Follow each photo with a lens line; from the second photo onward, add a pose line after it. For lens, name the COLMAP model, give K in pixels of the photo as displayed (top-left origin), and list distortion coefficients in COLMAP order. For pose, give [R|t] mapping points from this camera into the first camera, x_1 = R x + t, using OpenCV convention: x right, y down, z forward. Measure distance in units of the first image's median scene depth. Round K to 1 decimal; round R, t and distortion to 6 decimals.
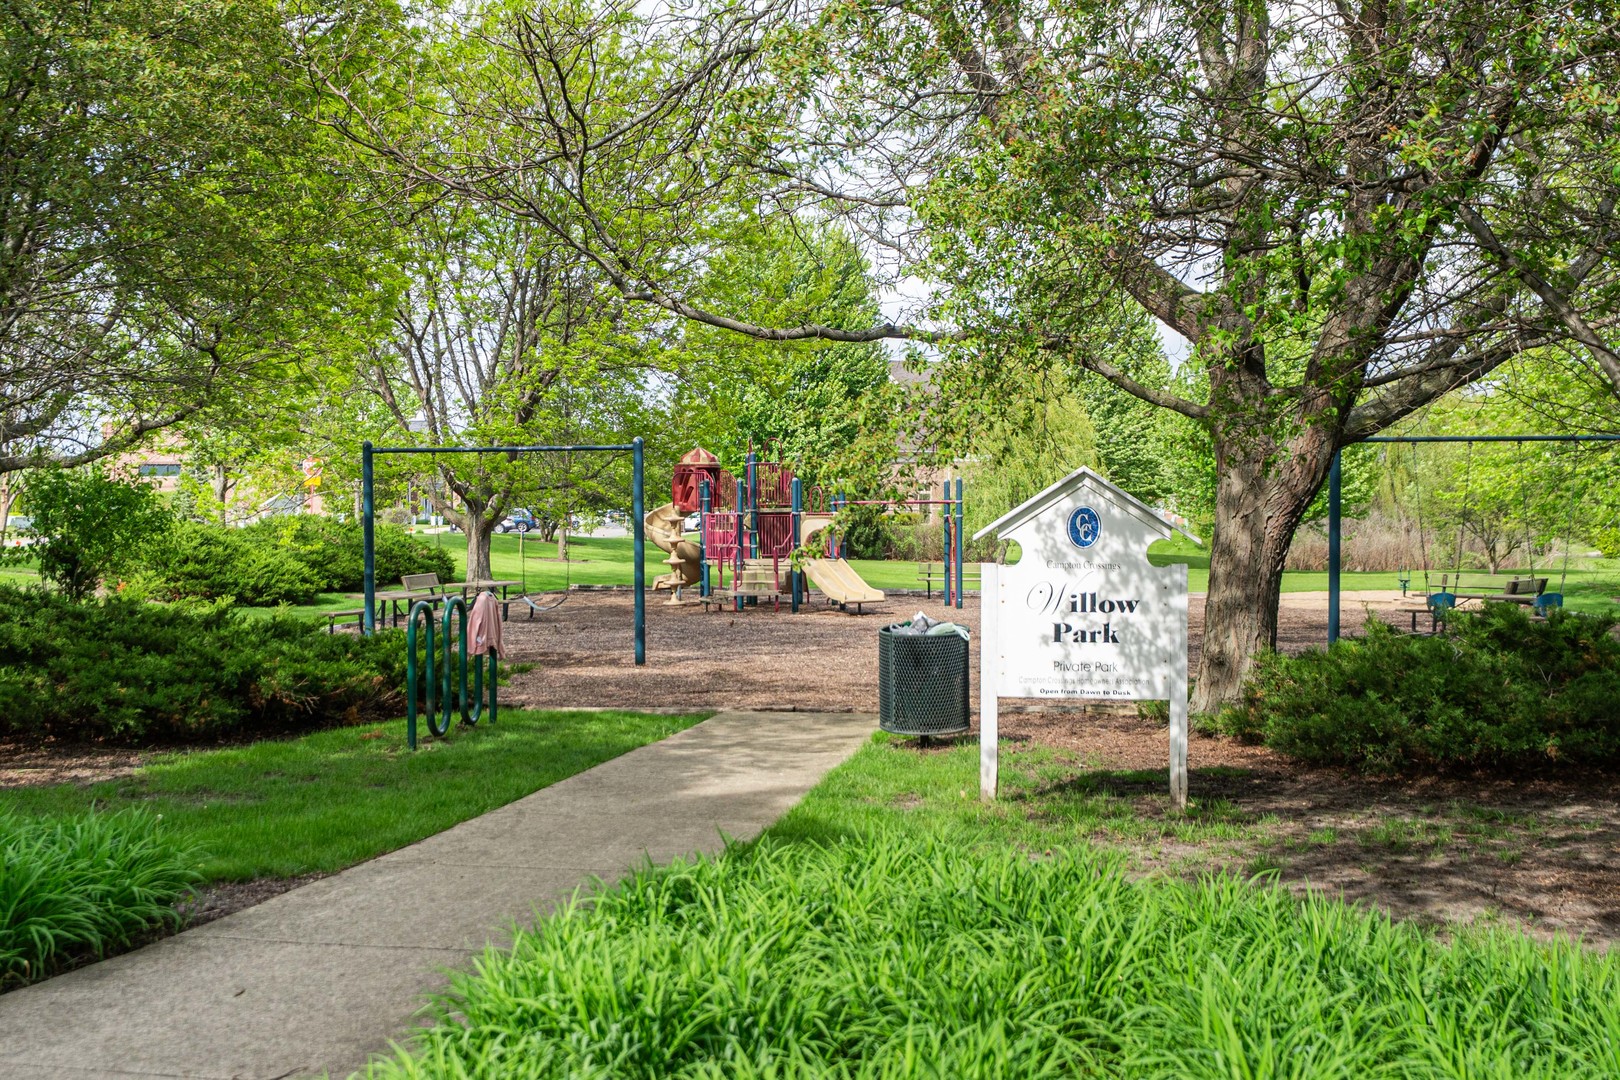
lens RADIAL K [[1669.6, 0, 810.0], [0, 1669.6, 540.0], [0, 0, 1]] dist [0.002989, 0.005947]
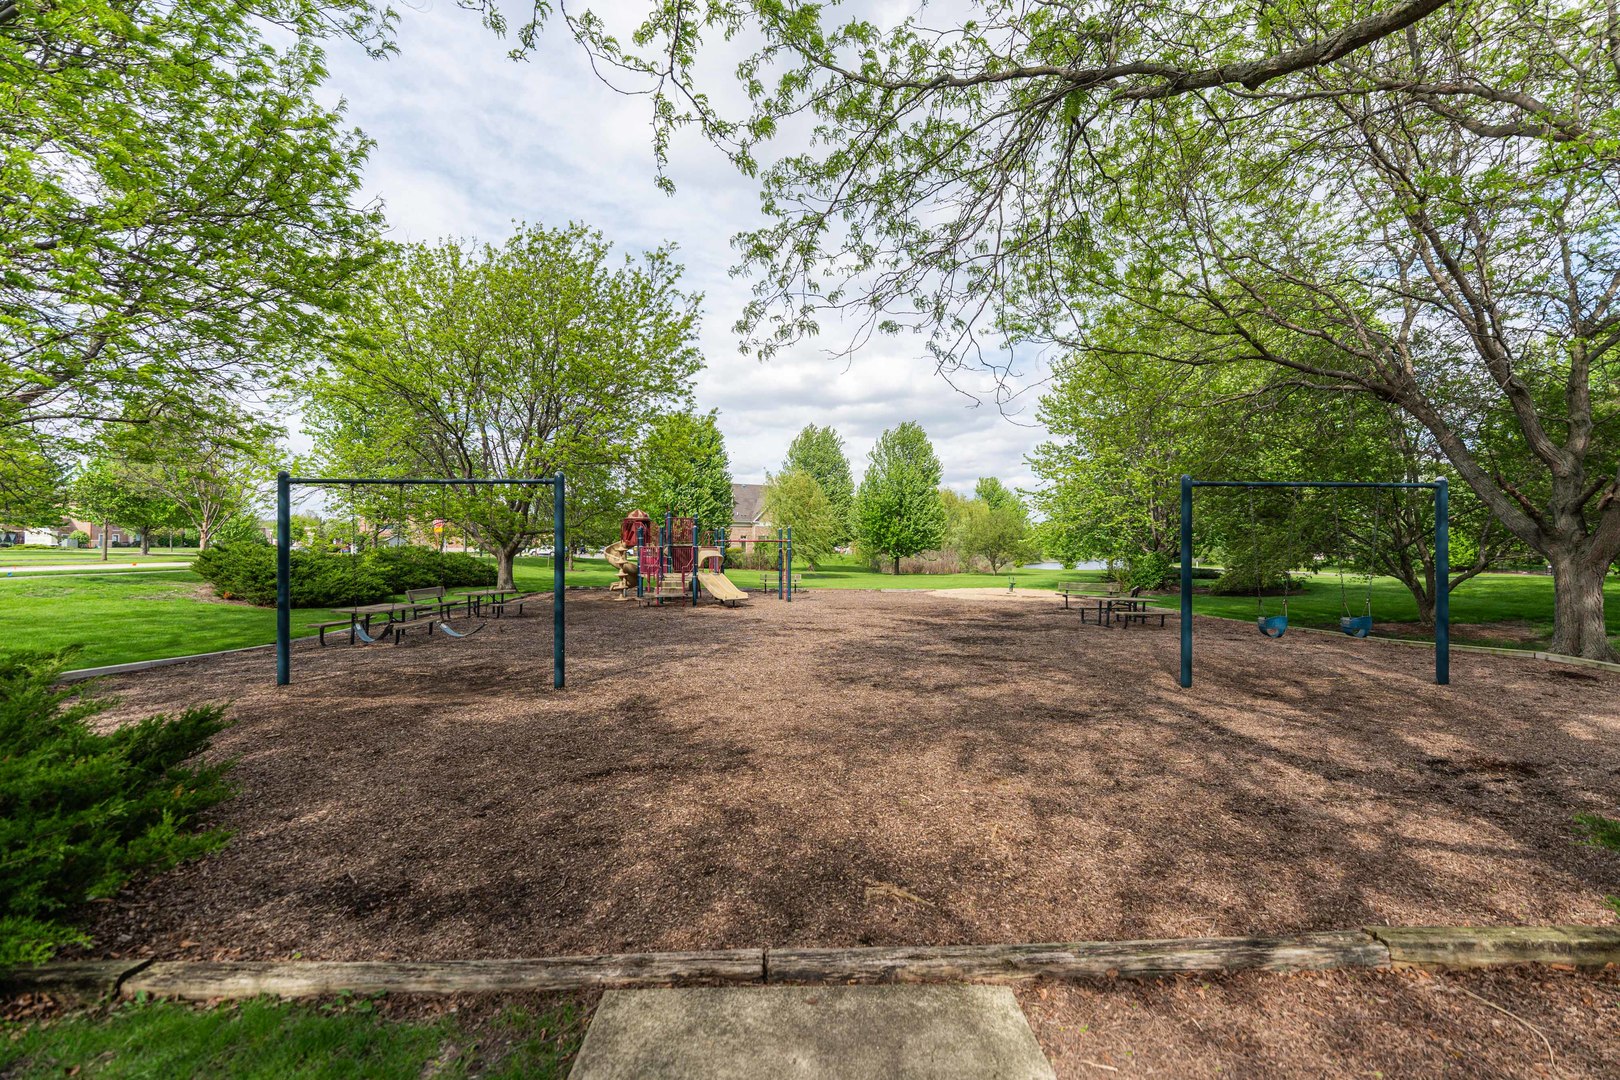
lens RADIAL K [[629.3, 0, 810.0], [0, 629.3, 540.0], [0, 0, 1]] dist [0.000244, 0.000003]
pose [[0.982435, 0.007001, 0.186473, -0.012649], [-0.001532, 0.999565, -0.029455, -0.003995], [-0.186598, 0.028652, 0.982018, 0.338896]]
